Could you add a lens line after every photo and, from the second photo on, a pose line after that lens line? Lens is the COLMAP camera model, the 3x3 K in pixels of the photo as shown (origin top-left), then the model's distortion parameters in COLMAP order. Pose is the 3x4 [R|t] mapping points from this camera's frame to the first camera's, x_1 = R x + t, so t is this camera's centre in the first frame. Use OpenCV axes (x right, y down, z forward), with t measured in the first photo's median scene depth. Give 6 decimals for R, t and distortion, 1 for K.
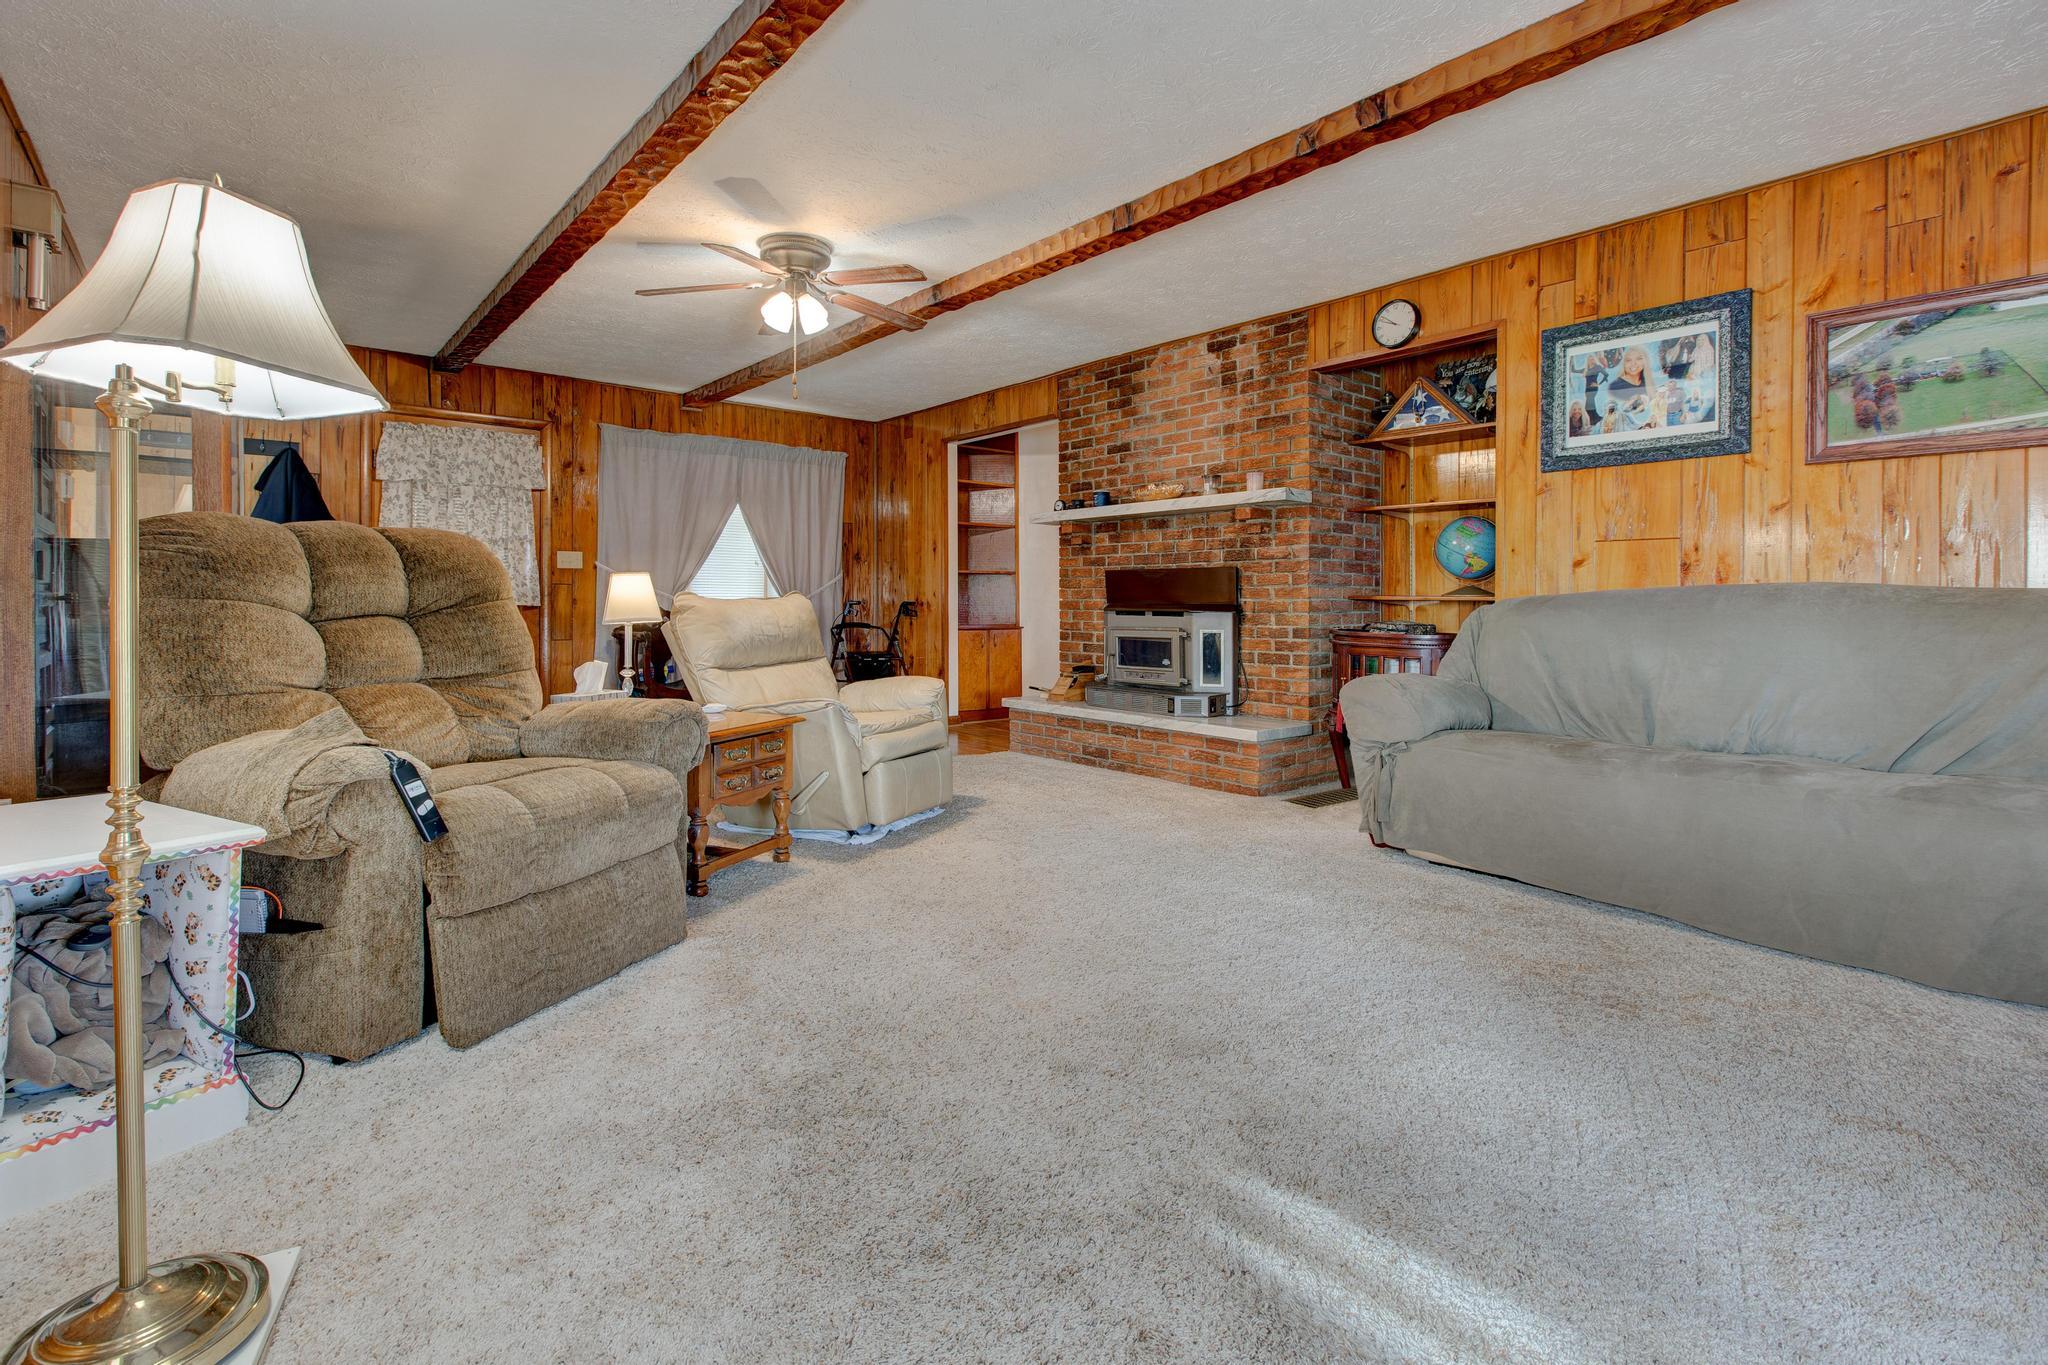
lens RADIAL K [[928.7, 0, 997.1], [0, 928.7, 610.2], [0, 0, 1]] dist [-0.003833, -0.000272]
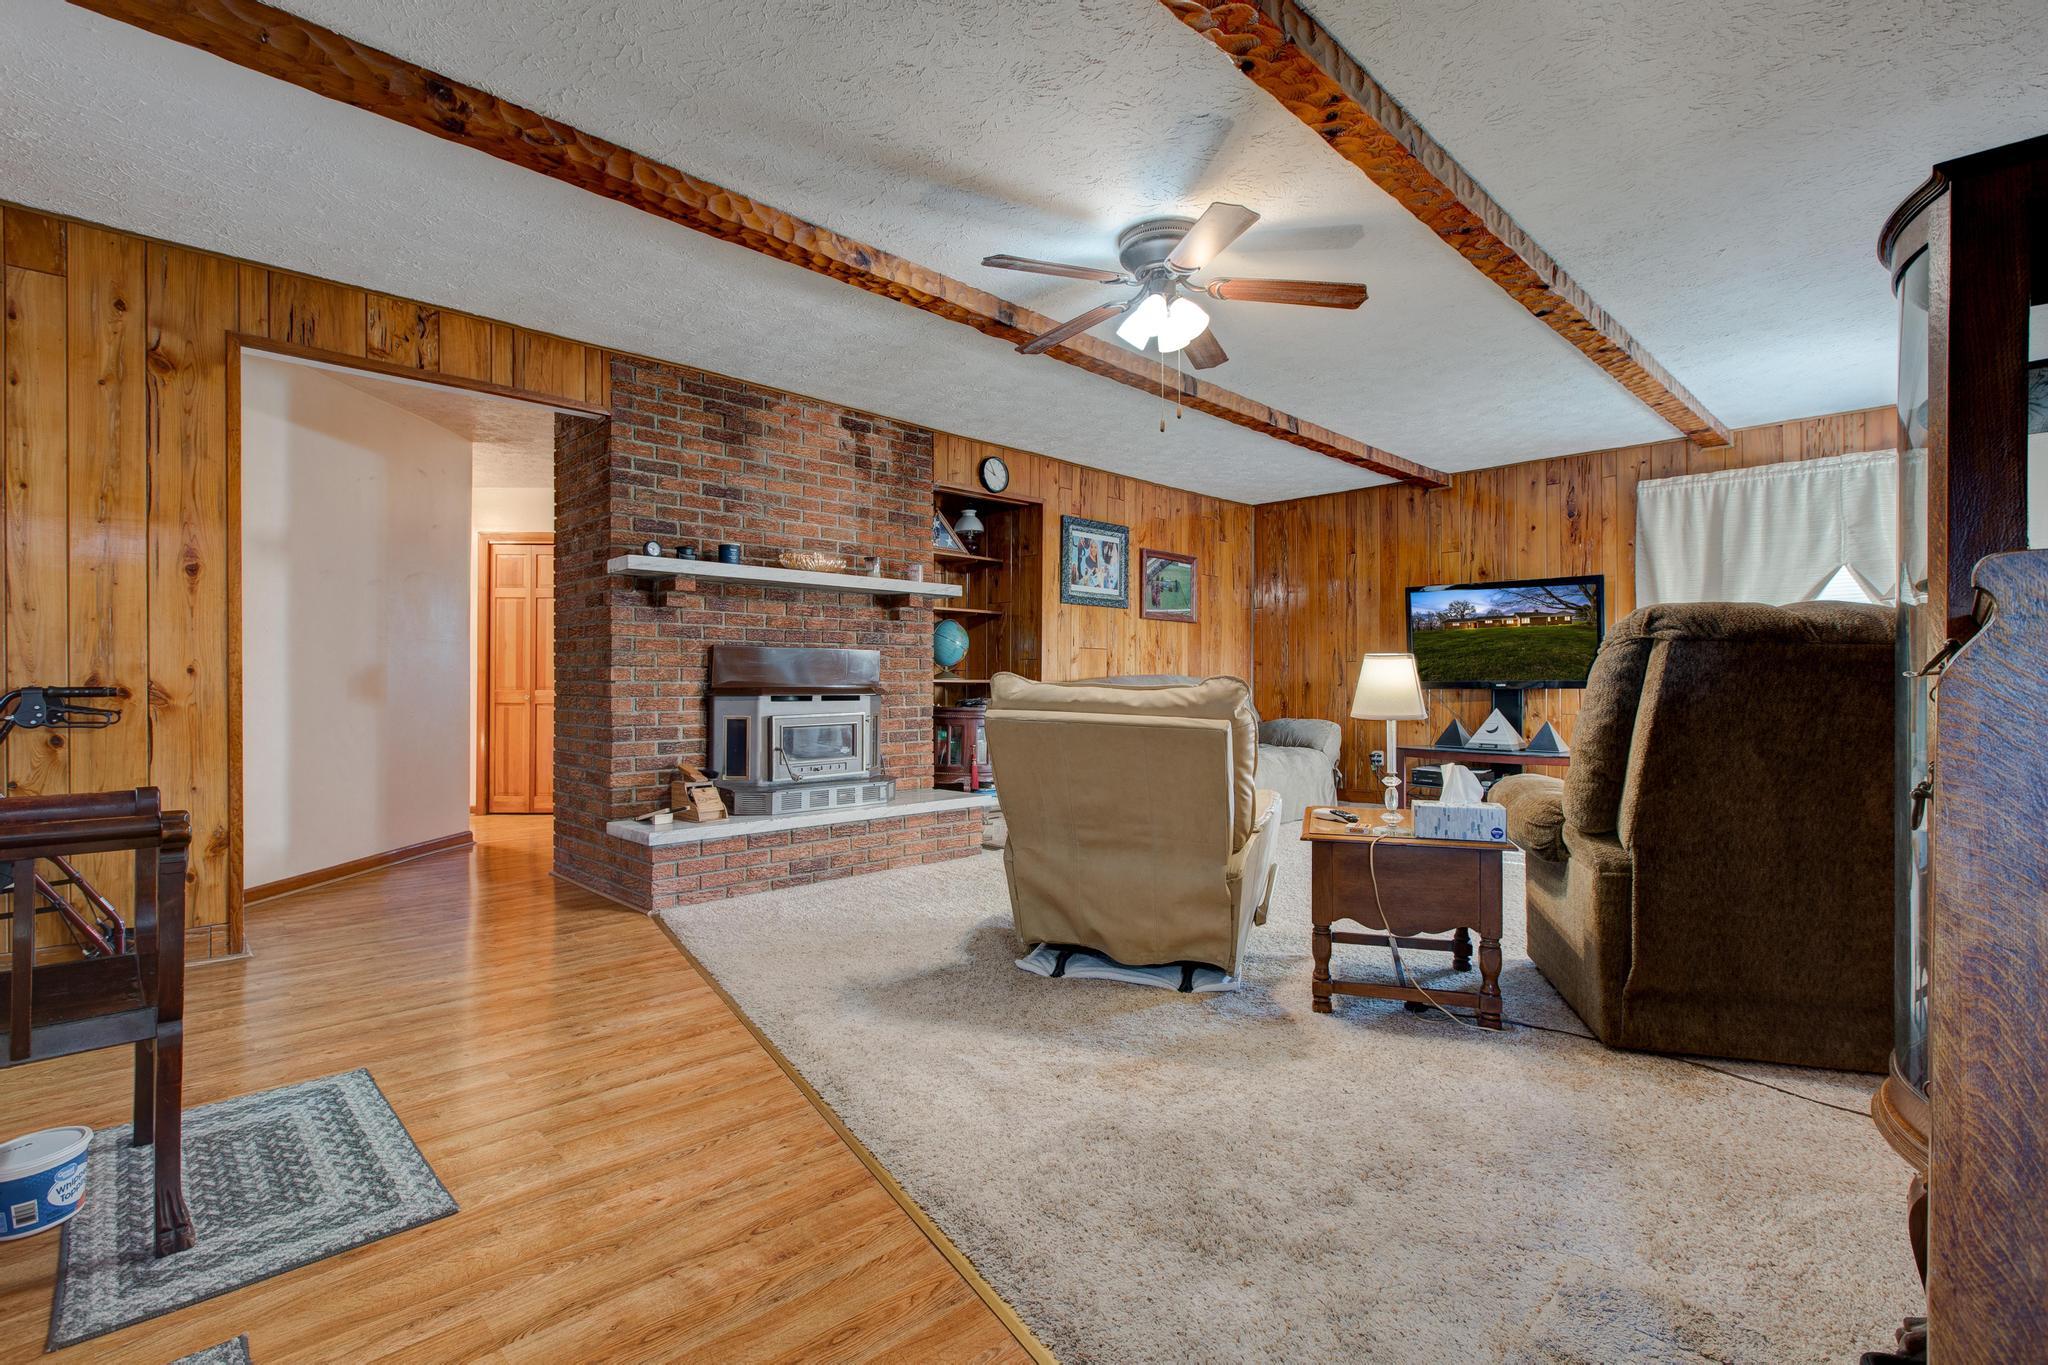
lens RADIAL K [[928.7, 0, 1019.2], [0, 928.7, 680.0], [0, 0, 1]] dist [-0.003833, -0.000272]
pose [[-0.082216, 0.000362, 0.996614, -0.769712], [0.010619, 0.999943, 0.000513, -0.012730], [-0.996558, 0.010625, -0.082216, 0.920678]]
